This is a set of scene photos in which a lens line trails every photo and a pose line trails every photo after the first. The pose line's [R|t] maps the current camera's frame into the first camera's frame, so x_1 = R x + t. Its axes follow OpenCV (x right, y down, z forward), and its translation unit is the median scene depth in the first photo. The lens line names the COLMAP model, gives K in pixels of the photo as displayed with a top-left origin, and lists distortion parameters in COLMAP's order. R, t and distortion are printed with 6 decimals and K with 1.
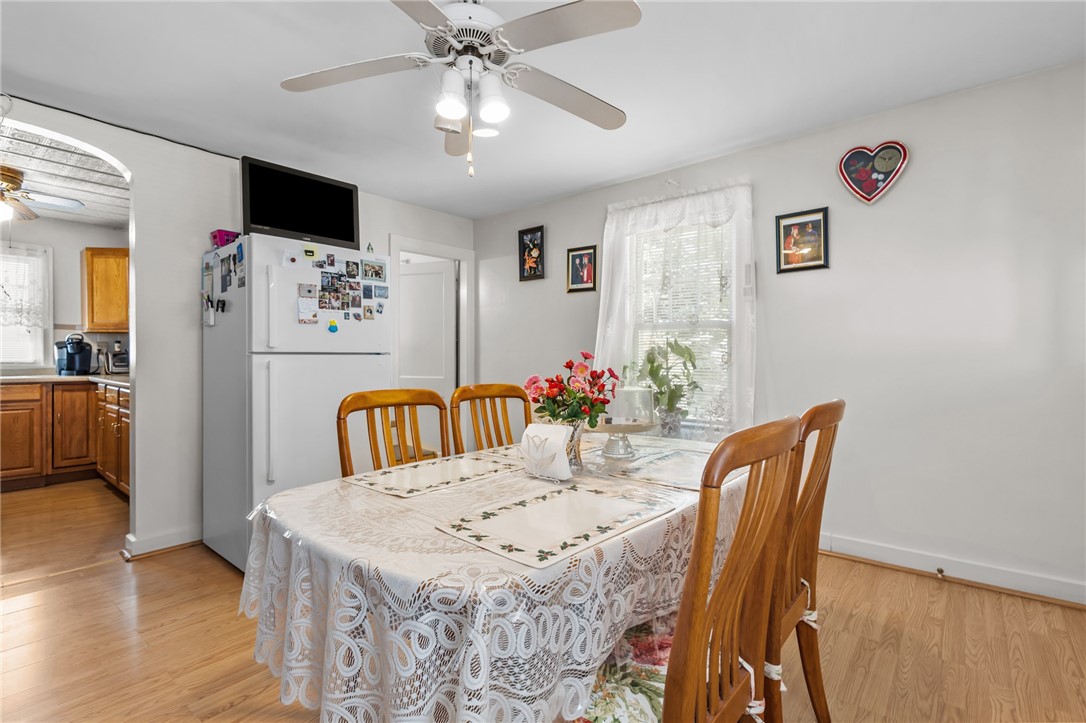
lens RADIAL K [[502.5, 0, 538.7], [0, 502.5, 358.7], [0, 0, 1]] dist [0.004984, -0.001580]
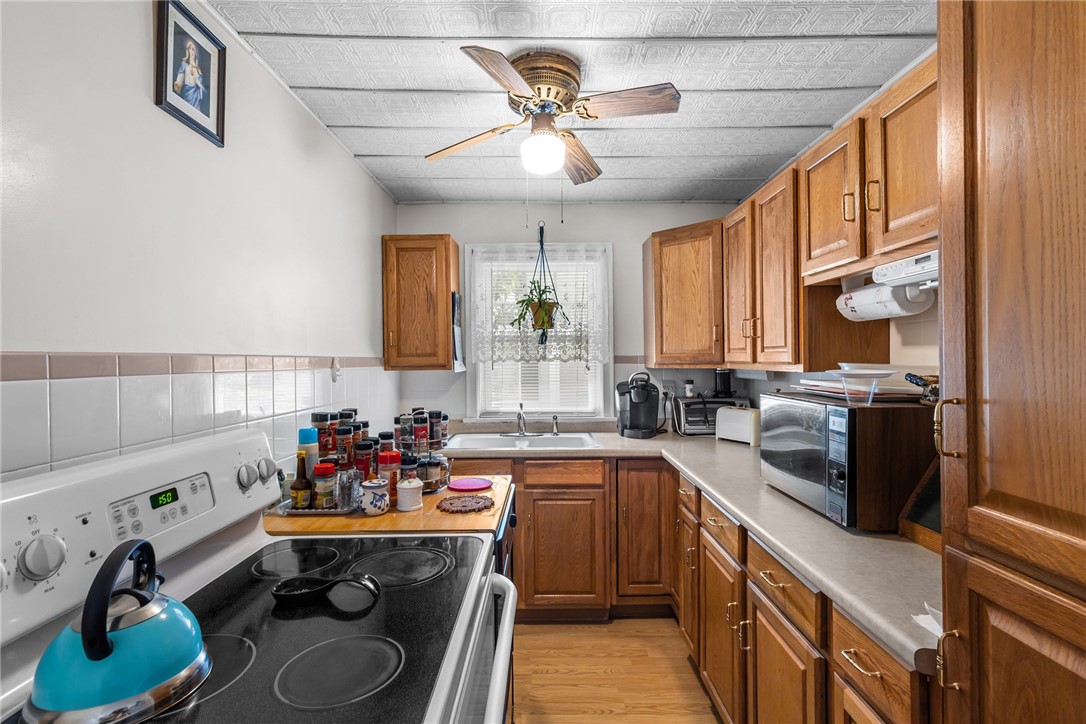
lens RADIAL K [[502.5, 0, 545.6], [0, 502.5, 358.7], [0, 0, 1]] dist [0.004984, -0.001580]
pose [[0.642677, -0.005505, -0.766118, -0.513394], [0.006323, 0.999978, -0.001881, -0.065955], [0.766112, -0.003636, 0.642697, 0.504785]]
